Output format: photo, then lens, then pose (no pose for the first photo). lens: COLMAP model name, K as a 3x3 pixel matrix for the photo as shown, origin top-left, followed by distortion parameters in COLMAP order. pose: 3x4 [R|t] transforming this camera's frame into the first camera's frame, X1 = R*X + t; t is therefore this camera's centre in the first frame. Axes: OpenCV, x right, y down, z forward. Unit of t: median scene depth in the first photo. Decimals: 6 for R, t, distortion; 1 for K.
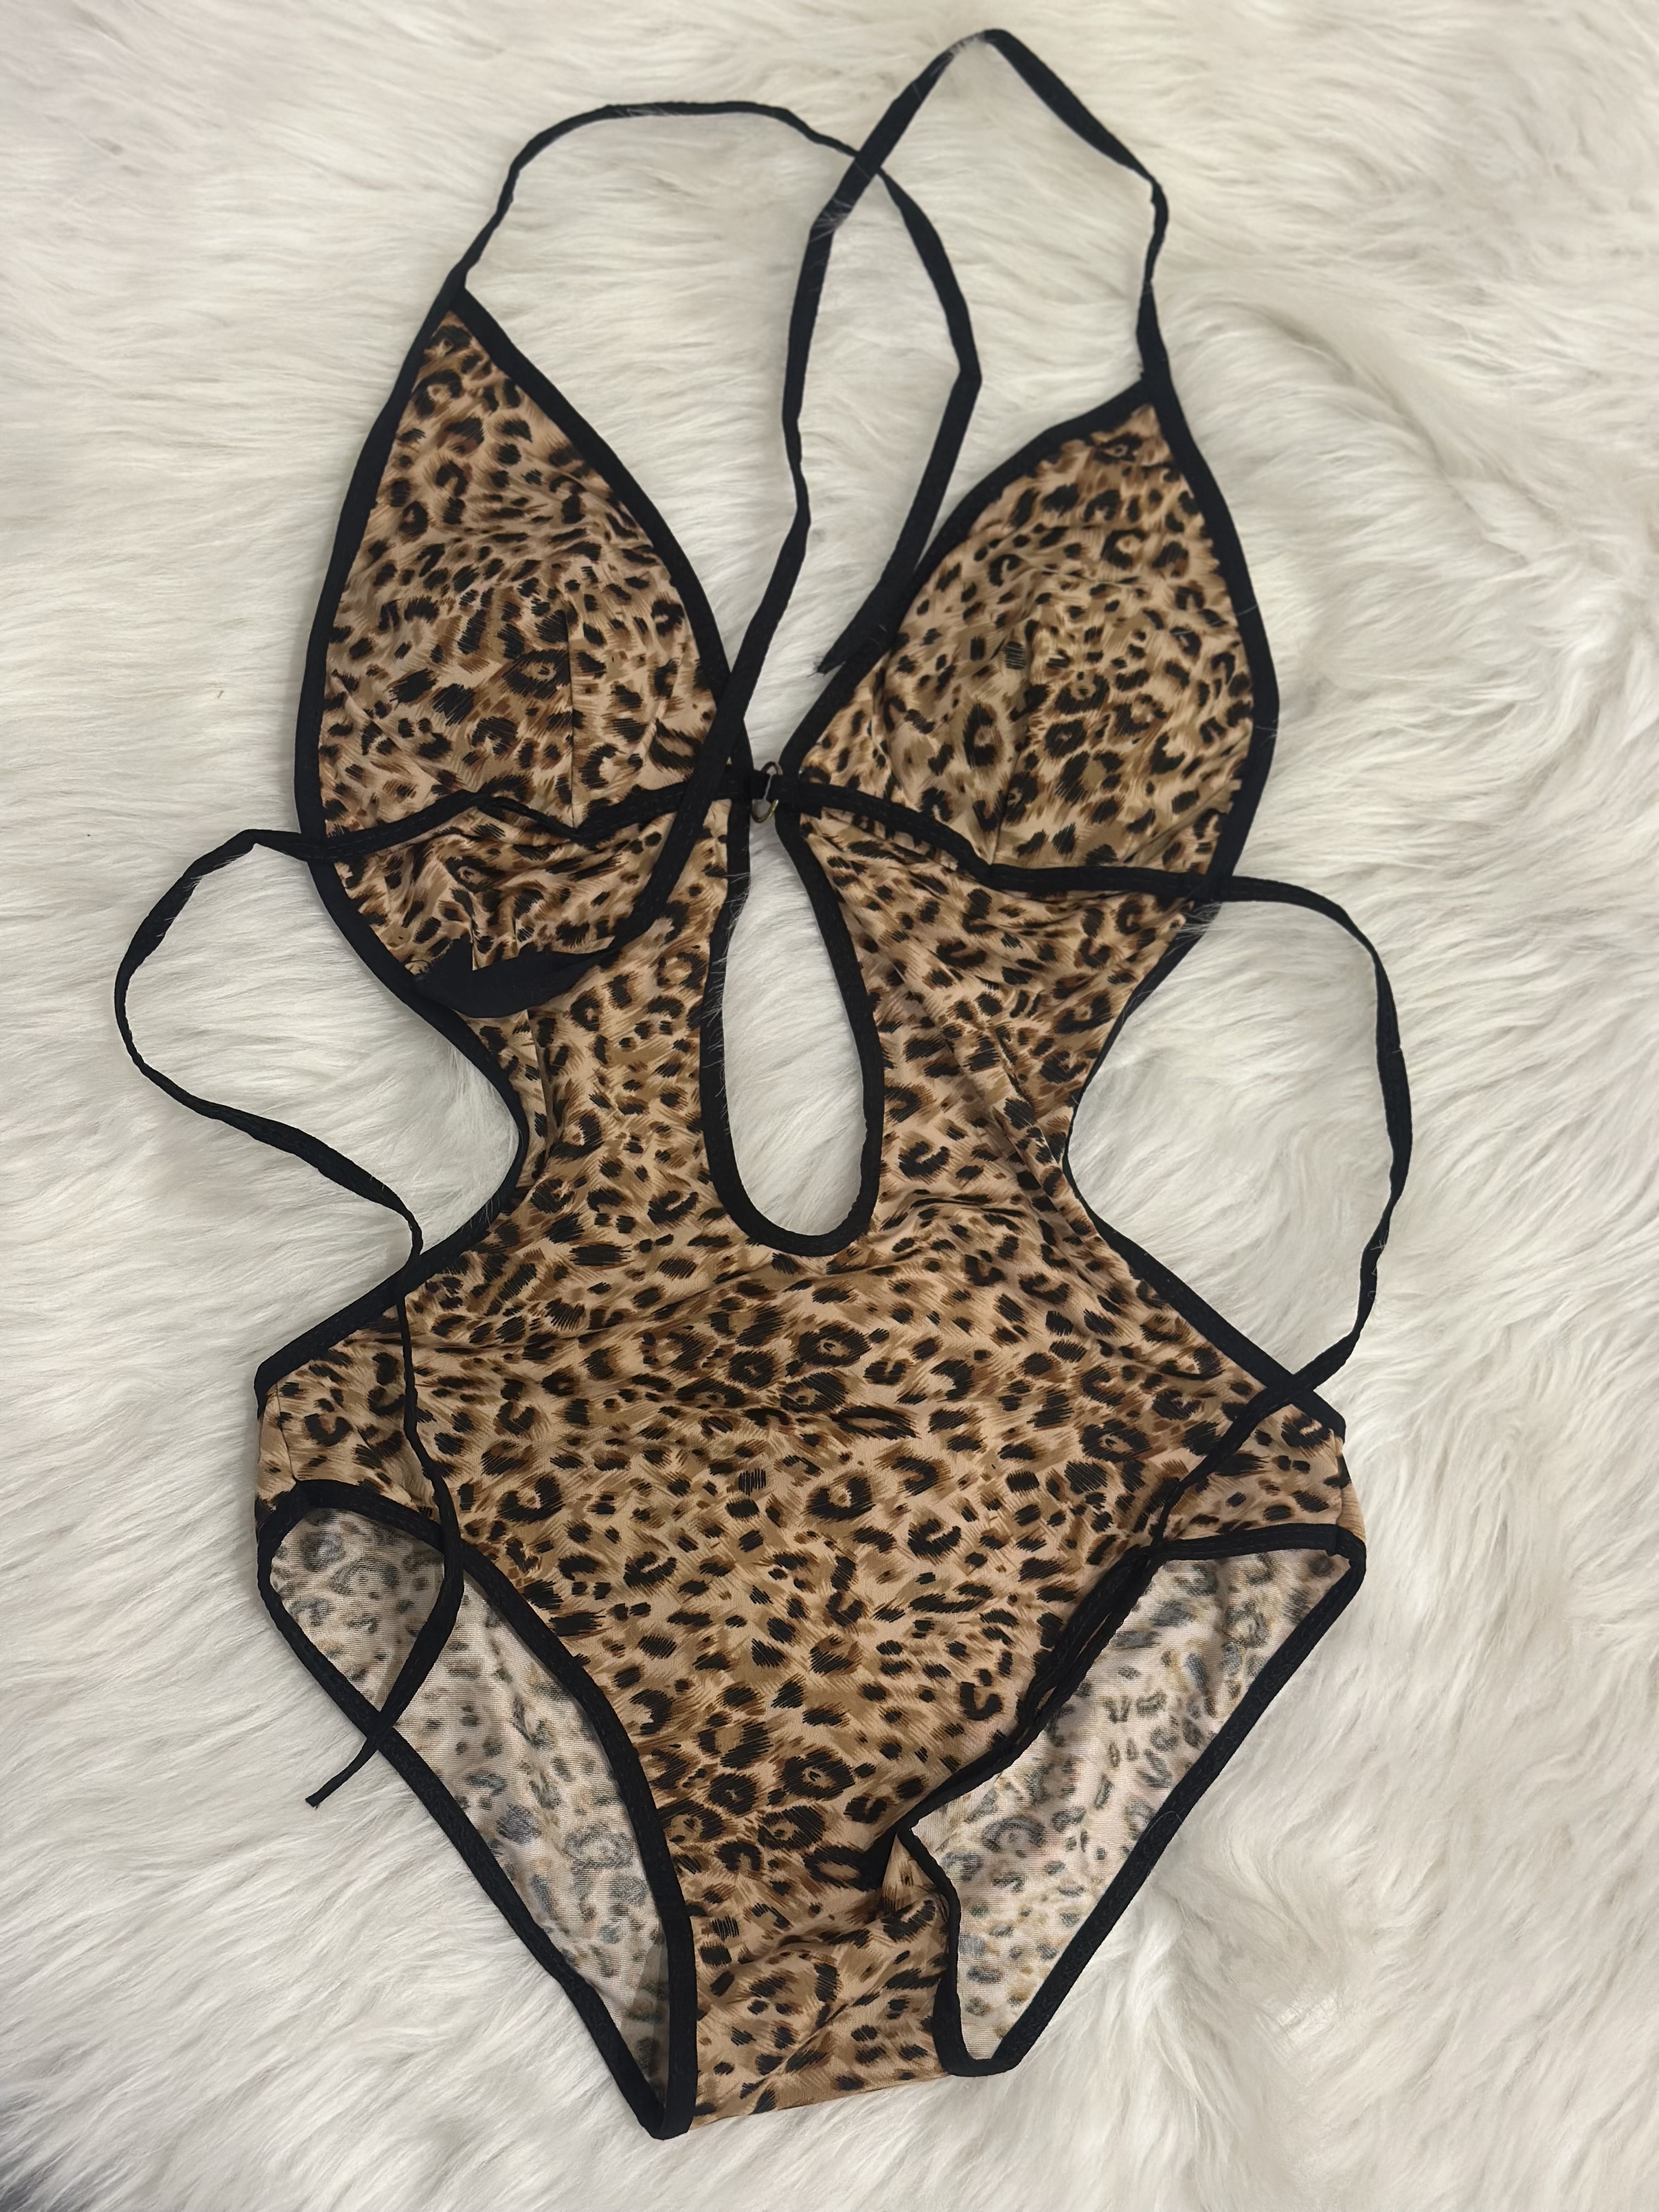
lens RADIAL K [[3098.0, 0, 829.5], [0, 3098.0, 1106.0], [0, 0, 1]] dist [0.151684, -0.075868]
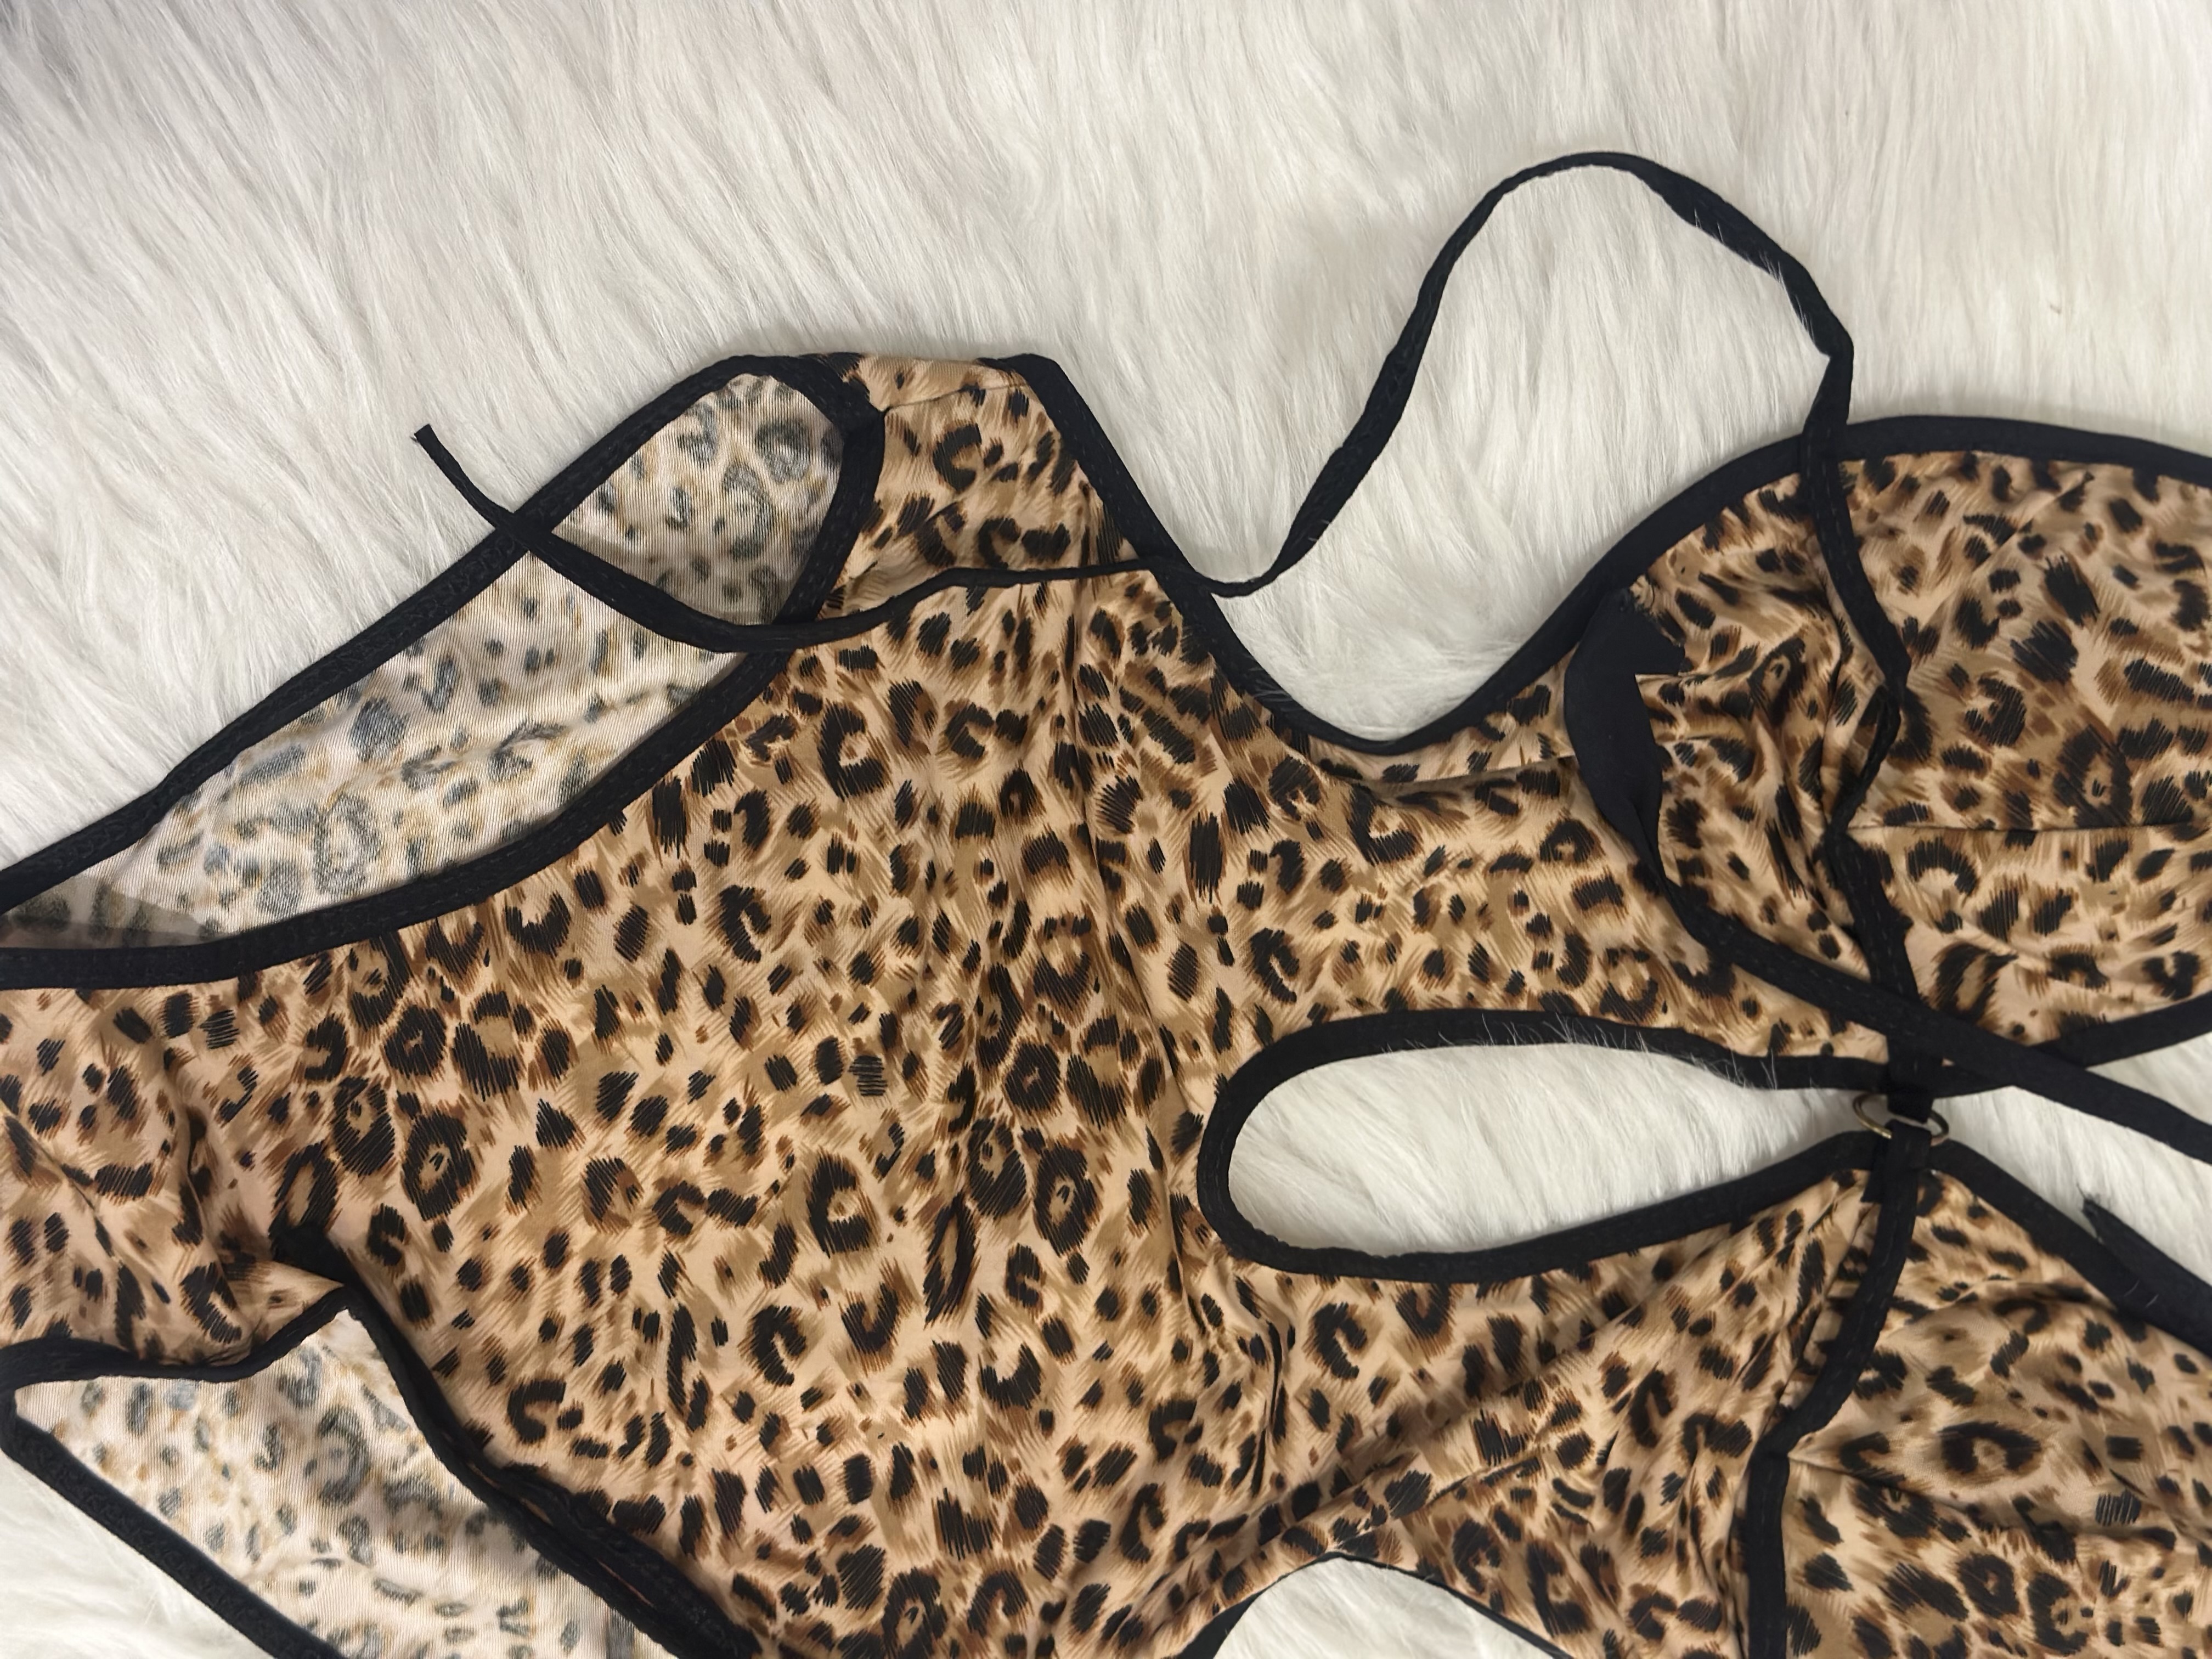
lens RADIAL K [[3098.0, 0, 1100.3], [0, 3098.0, 814.9], [0, 0, 1]] dist [0.151684, -0.075868]
pose [[-0.022508, 0.997080, -0.072973, -0.033460], [-0.995650, -0.015756, 0.091829, 0.009034], [0.090411, 0.074722, 0.993097, 0.326200]]
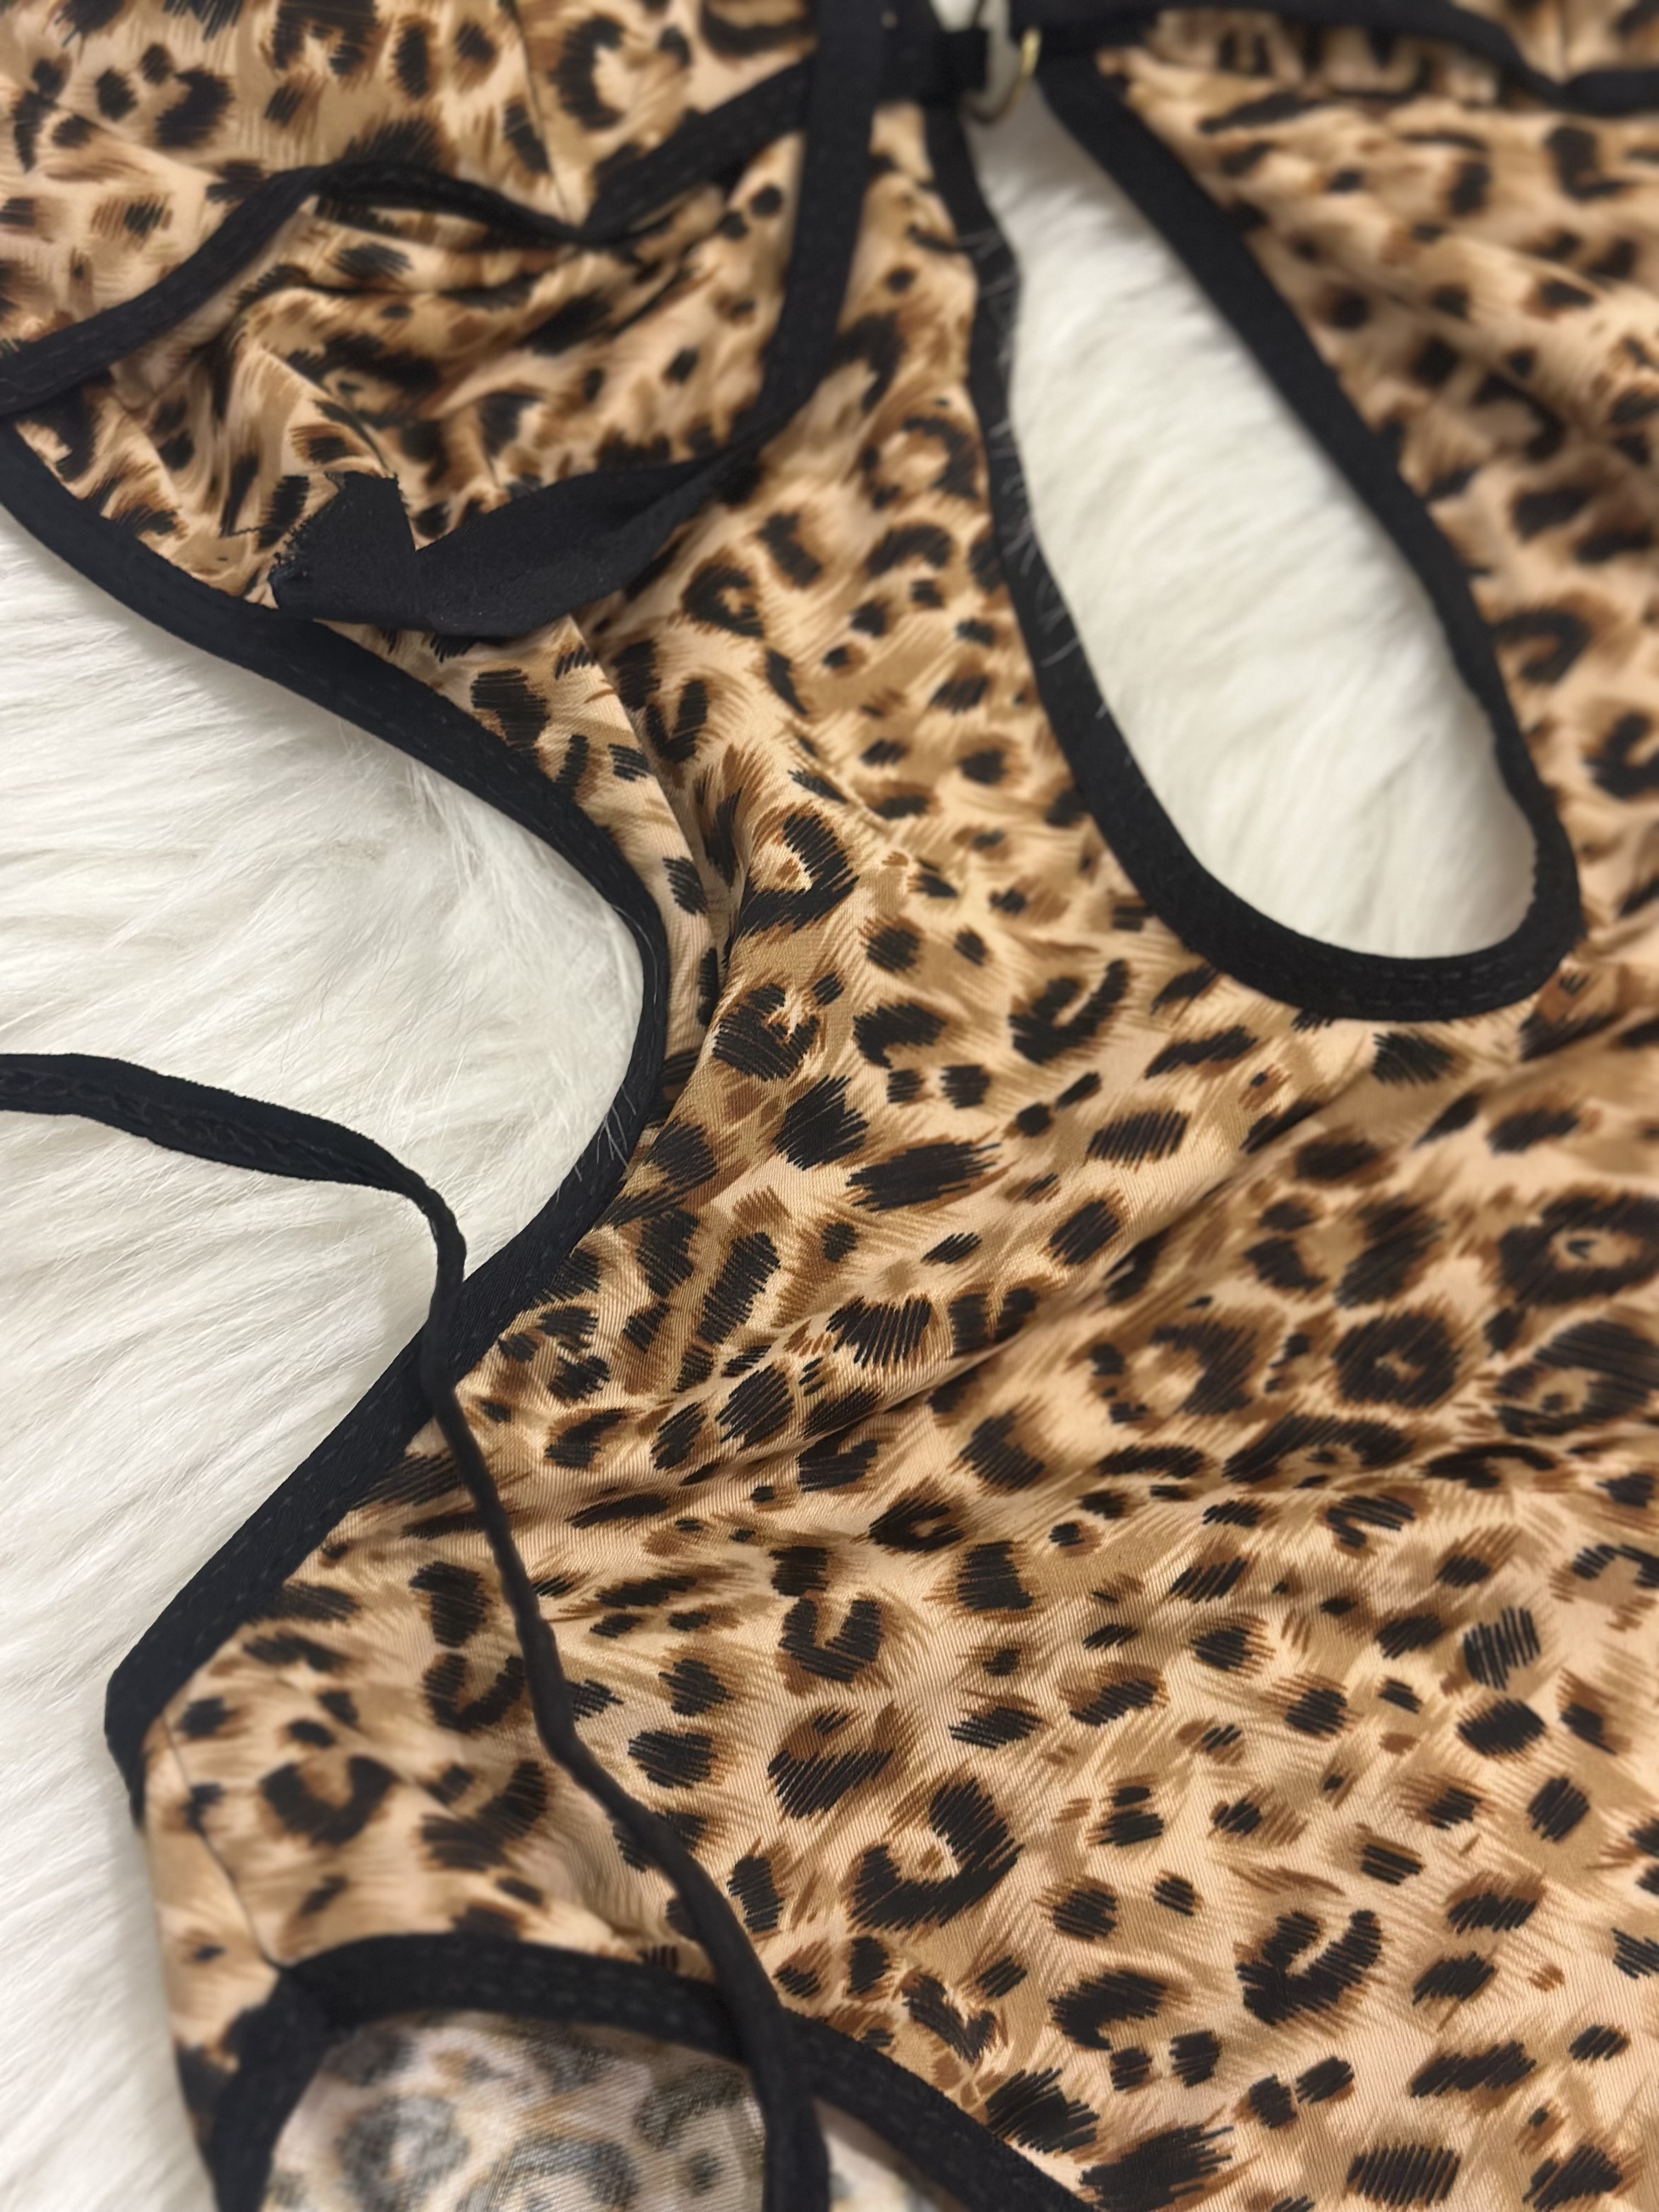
lens RADIAL K [[3013.5, 0, 807.6], [0, 3013.5, 1168.6], [0, 0, 1]] dist [0.174405, -0.352750]
pose [[0.964142, -0.265063, 0.013119, -0.092996], [0.264030, 0.953048, -0.148280, 0.098887], [0.026800, 0.146427, 0.988858, 0.637861]]
